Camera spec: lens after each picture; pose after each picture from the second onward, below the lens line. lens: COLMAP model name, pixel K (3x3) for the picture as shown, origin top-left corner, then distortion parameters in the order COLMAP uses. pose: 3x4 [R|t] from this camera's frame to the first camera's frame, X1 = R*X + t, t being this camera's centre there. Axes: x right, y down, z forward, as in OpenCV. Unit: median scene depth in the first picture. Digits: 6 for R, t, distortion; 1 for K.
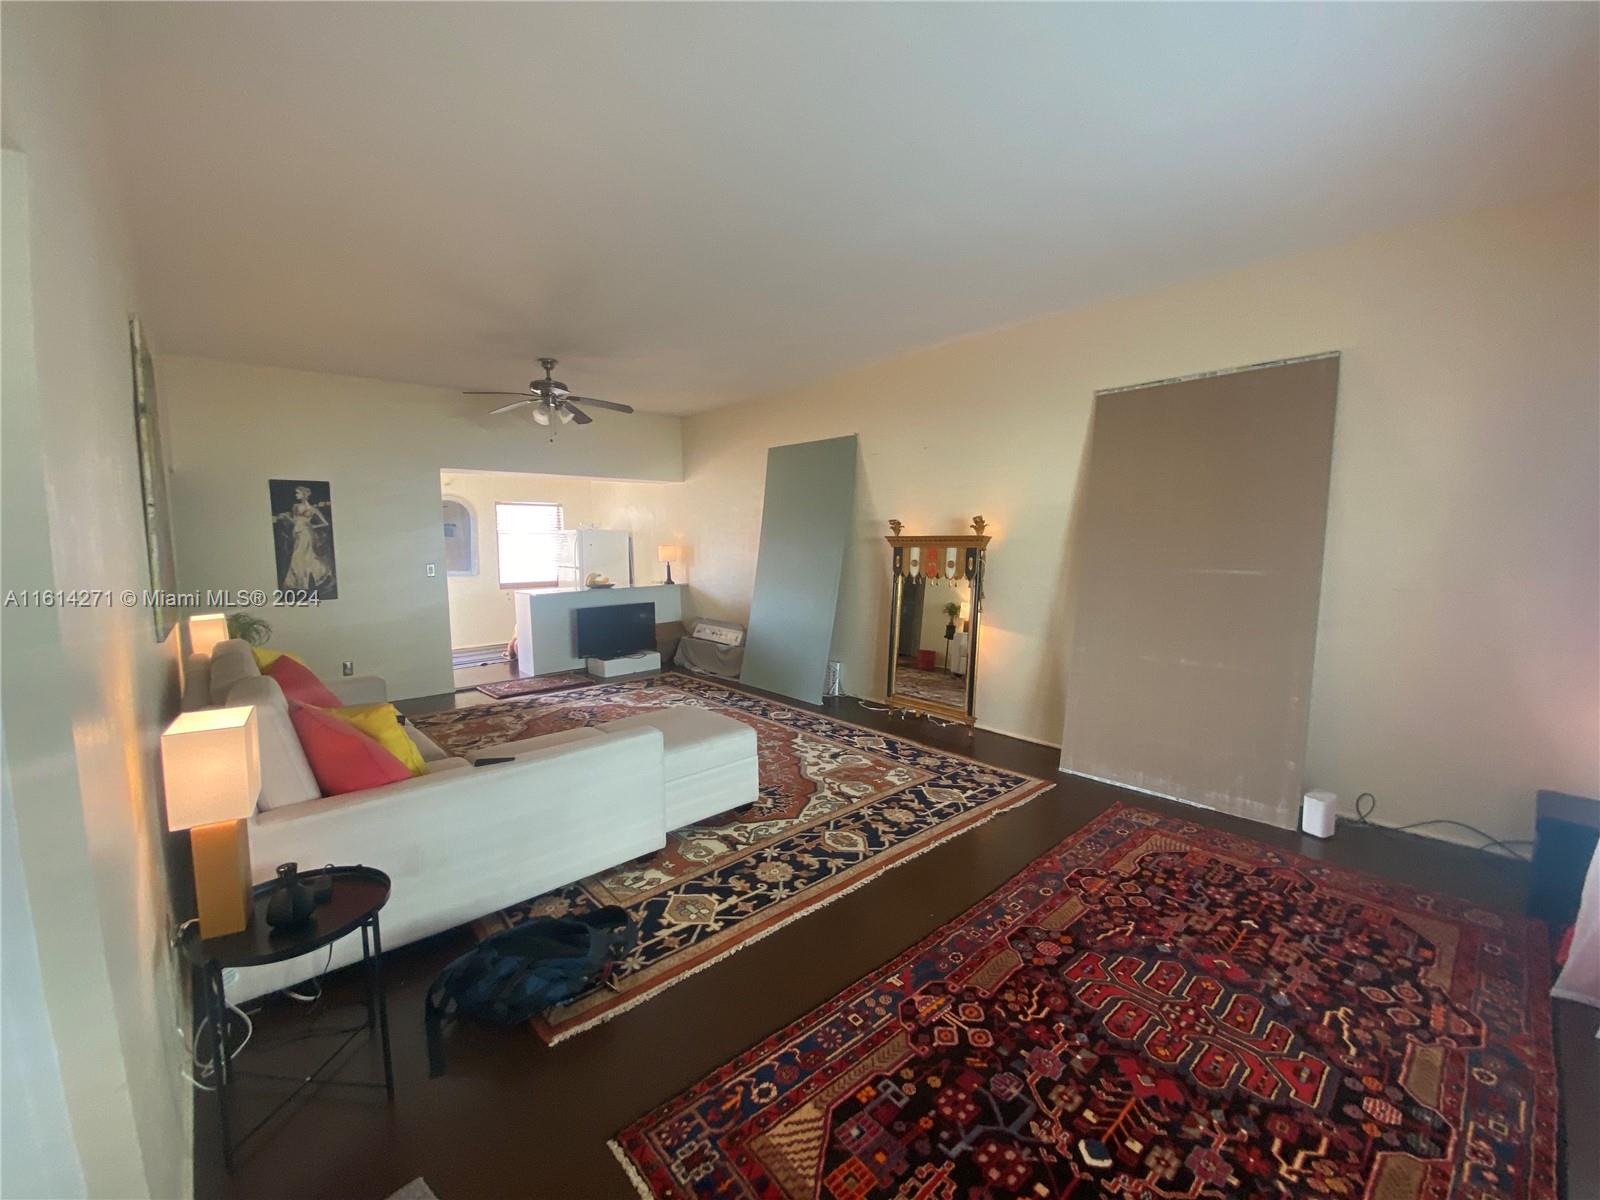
lens RADIAL K [[645.7, 0, 800.0], [0, 645.7, 600.0], [0, 0, 1]] dist [0.026603, -0.019556]
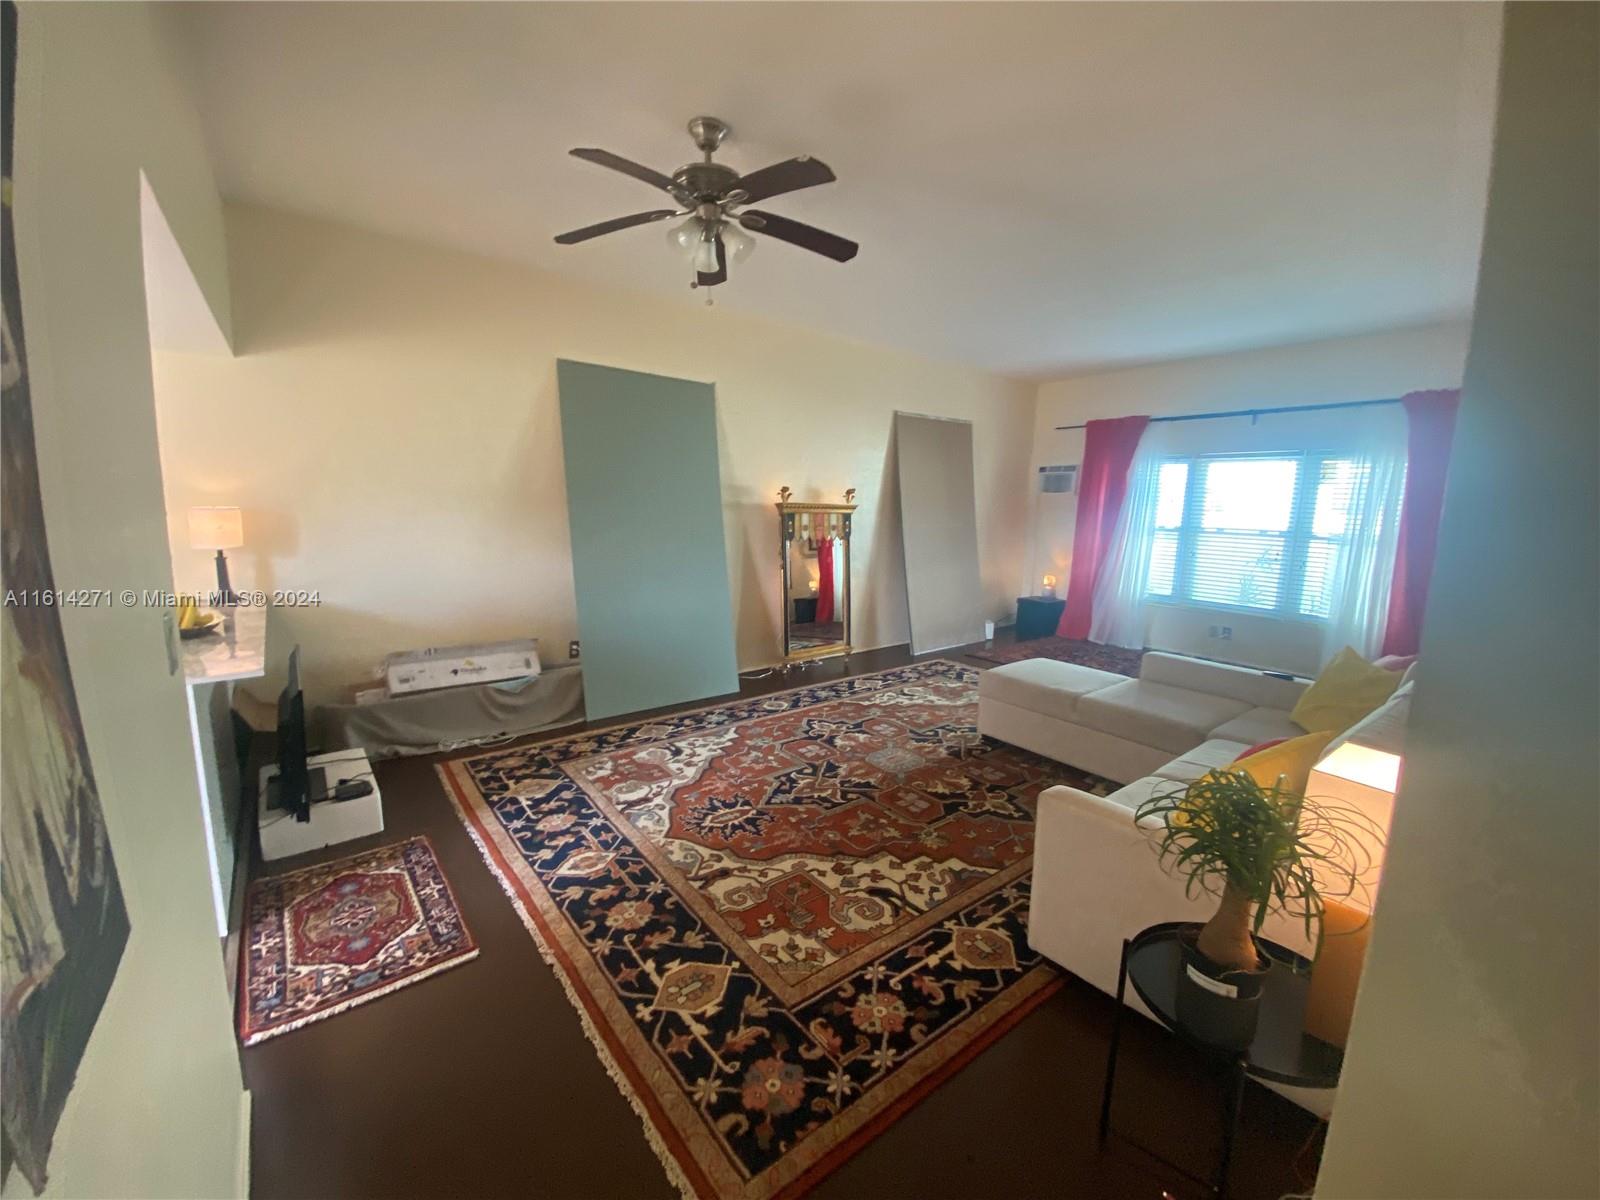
lens RADIAL K [[645.7, 0, 800.0], [0, 645.7, 600.0], [0, 0, 1]] dist [0.026603, -0.019556]
pose [[0.059940, -0.143868, 0.987780, -1.268695], [0.080146, 0.987058, 0.138899, -0.122025], [-0.994979, 0.070841, 0.070695, 1.287552]]
